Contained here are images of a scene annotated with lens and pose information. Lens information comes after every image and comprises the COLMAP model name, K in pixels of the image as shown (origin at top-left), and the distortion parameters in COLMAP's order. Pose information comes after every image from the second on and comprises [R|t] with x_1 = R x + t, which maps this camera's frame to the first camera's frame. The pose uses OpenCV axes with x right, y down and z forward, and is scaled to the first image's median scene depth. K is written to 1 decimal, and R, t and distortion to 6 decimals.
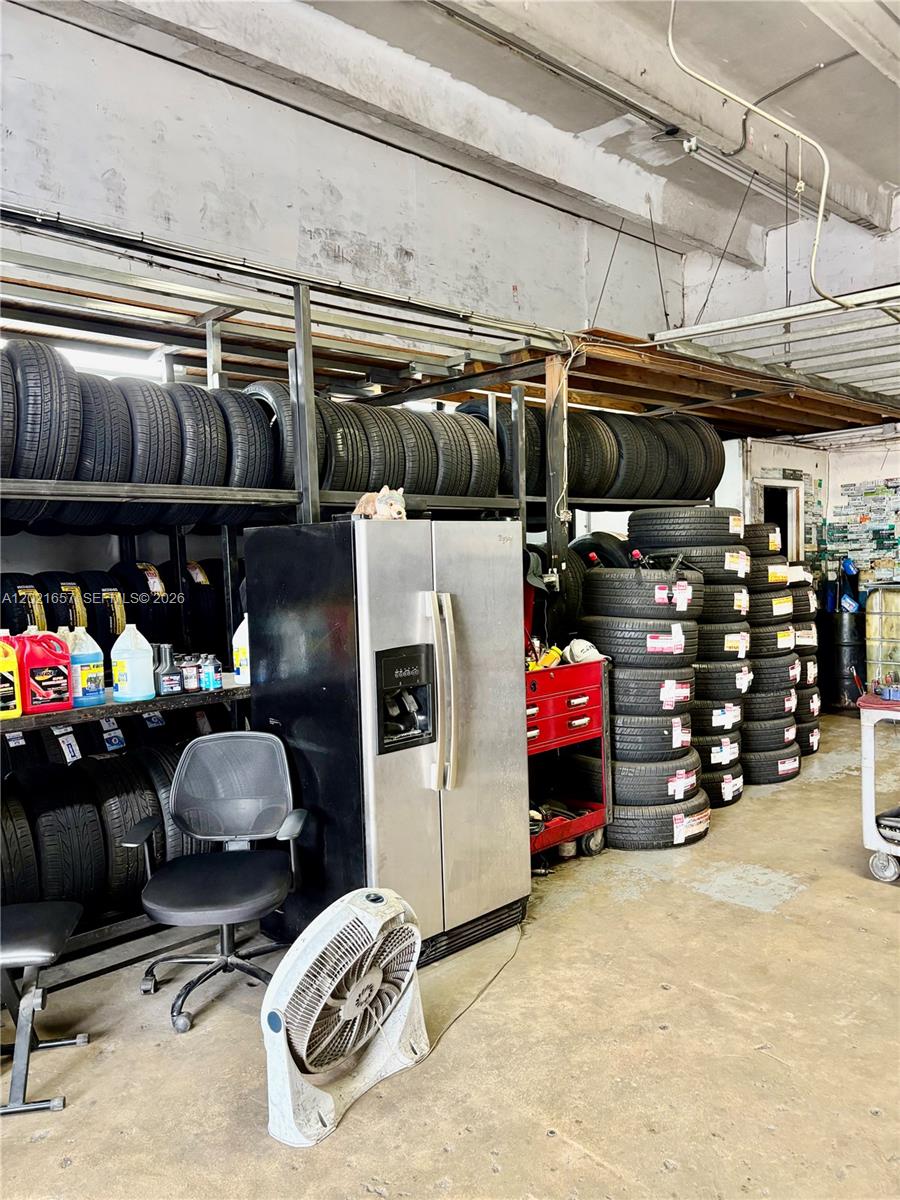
lens RADIAL K [[898.8, 0, 453.9], [0, 898.8, 608.0], [0, 0, 1]] dist [0.055493, -0.074026]
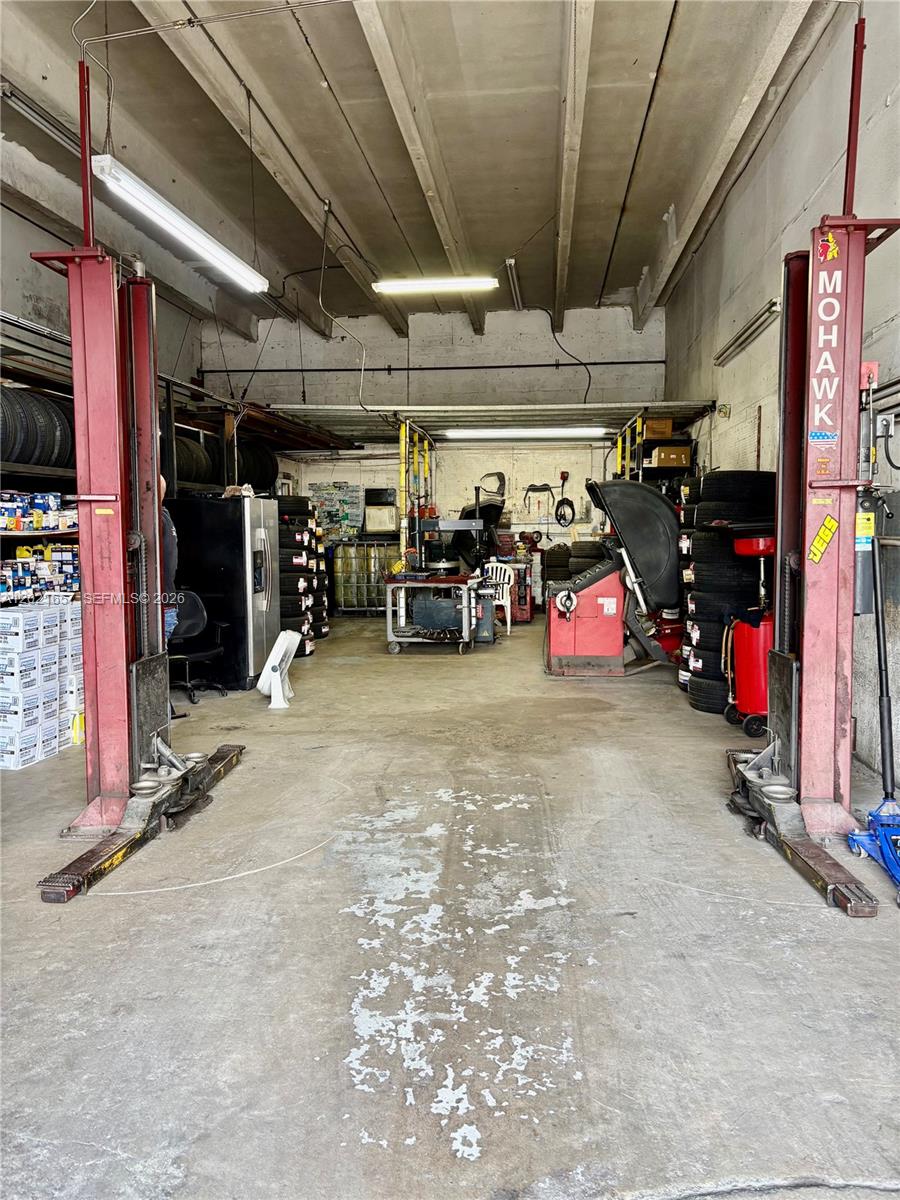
lens RADIAL K [[898.8, 0, 453.9], [0, 898.8, 608.0], [0, 0, 1]] dist [0.055493, -0.074026]
pose [[0.763868, -0.036864, 0.644318, -0.772098], [0.023473, 0.999294, 0.029346, 0.087869], [-0.644945, -0.007292, 0.764194, -0.766302]]
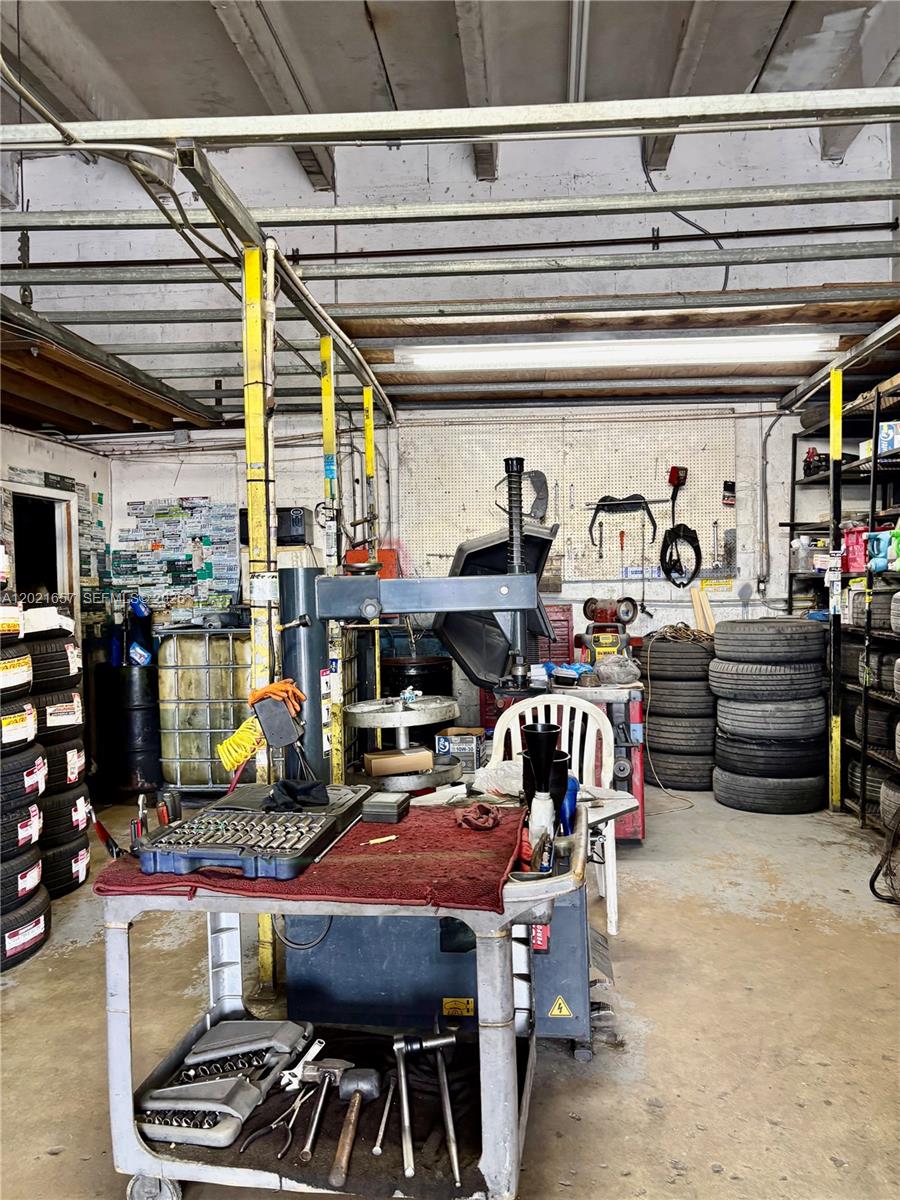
lens RADIAL K [[907.2, 0, 434.0], [0, 907.2, 604.6], [0, 0, 1]] dist [0.062949, -0.086517]
pose [[0.769062, -0.006416, 0.639142, 0.218370], [0.036285, 0.998775, -0.033634, -0.019581], [-0.638144, 0.049058, 0.768353, 0.395872]]
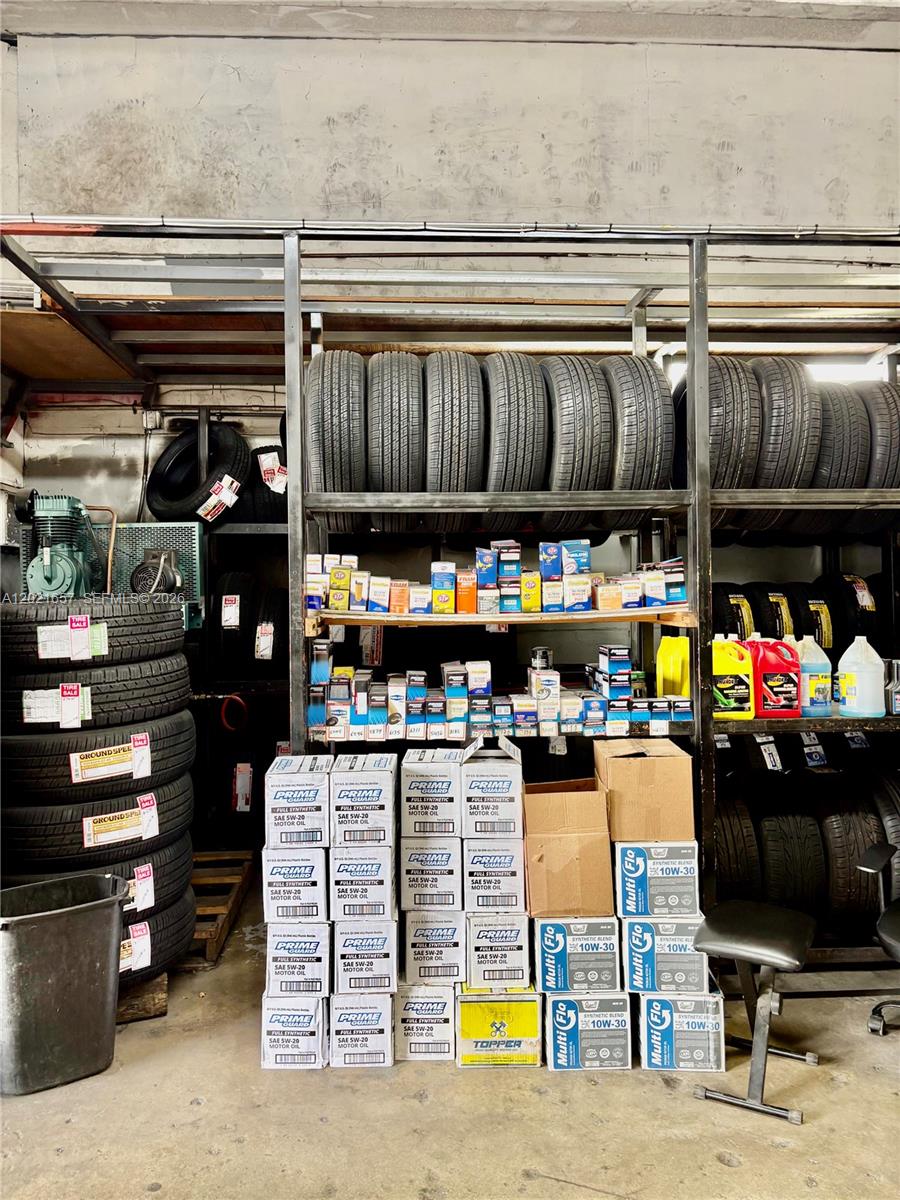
lens RADIAL K [[910.3, 0, 449.3], [0, 910.3, 584.3], [0, 0, 1]] dist [0.030613, -0.050494]
pose [[0.752222, 0.023638, -0.658485, -0.028885], [-0.051128, 0.998437, -0.022563, 0.004027], [0.656923, 0.050640, 0.752255, -0.007525]]
